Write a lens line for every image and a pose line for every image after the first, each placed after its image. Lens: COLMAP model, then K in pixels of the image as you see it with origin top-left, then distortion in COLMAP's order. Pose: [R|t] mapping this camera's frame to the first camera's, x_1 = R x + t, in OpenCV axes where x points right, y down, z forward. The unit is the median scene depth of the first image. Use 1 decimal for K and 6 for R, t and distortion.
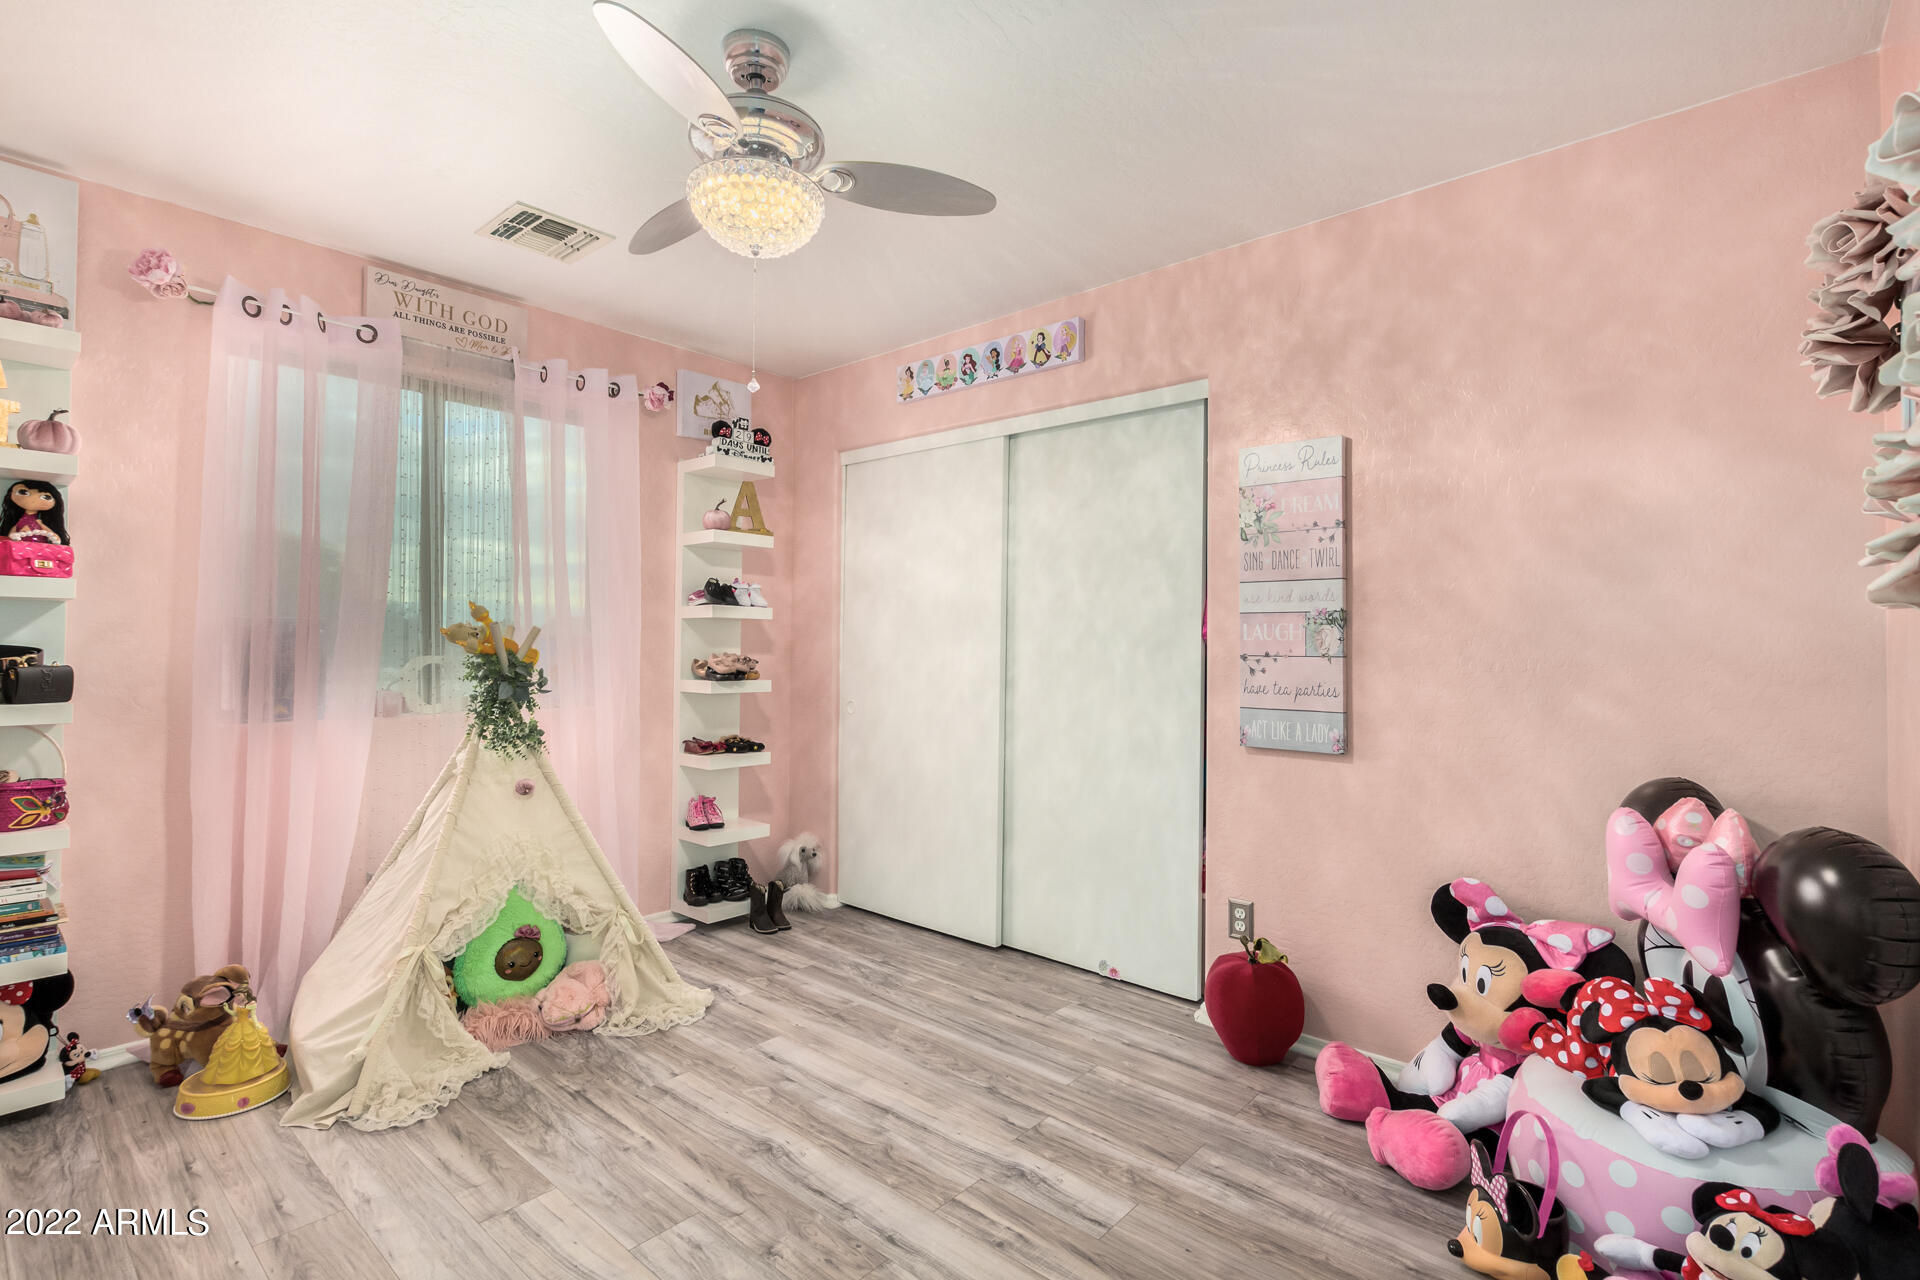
lens RADIAL K [[884.1, 0, 964.1], [0, 884.1, 646.8], [0, 0, 1]] dist [0.001356, -0.000508]
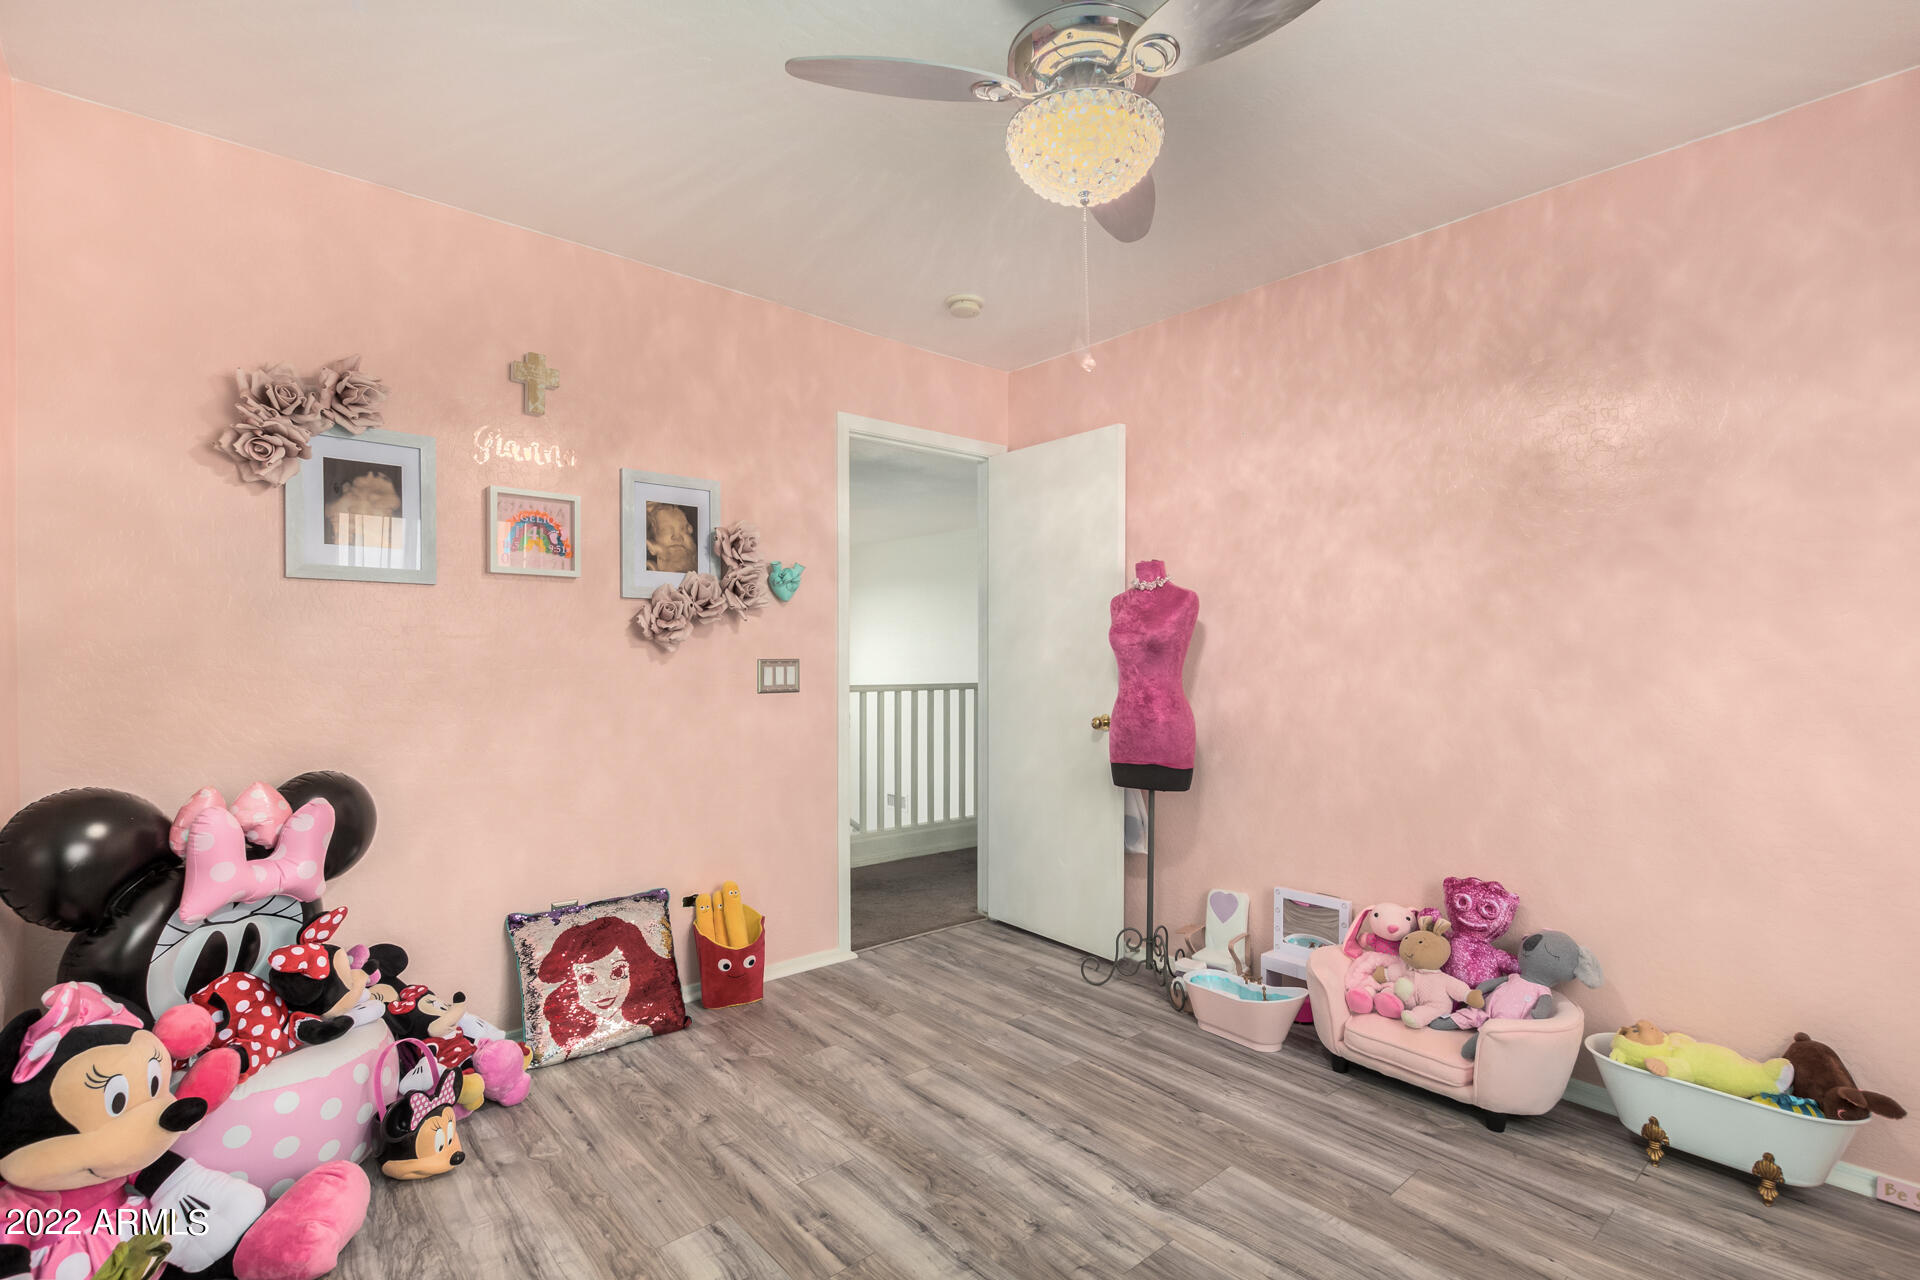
lens RADIAL K [[884.1, 0, 964.1], [0, 884.1, 646.8], [0, 0, 1]] dist [0.001356, -0.000508]
pose [[-0.989417, -0.012592, 0.144555, -0.270209], [-0.013395, 0.999900, -0.004584, -0.007285], [-0.144483, -0.006471, -0.989486, 2.017624]]
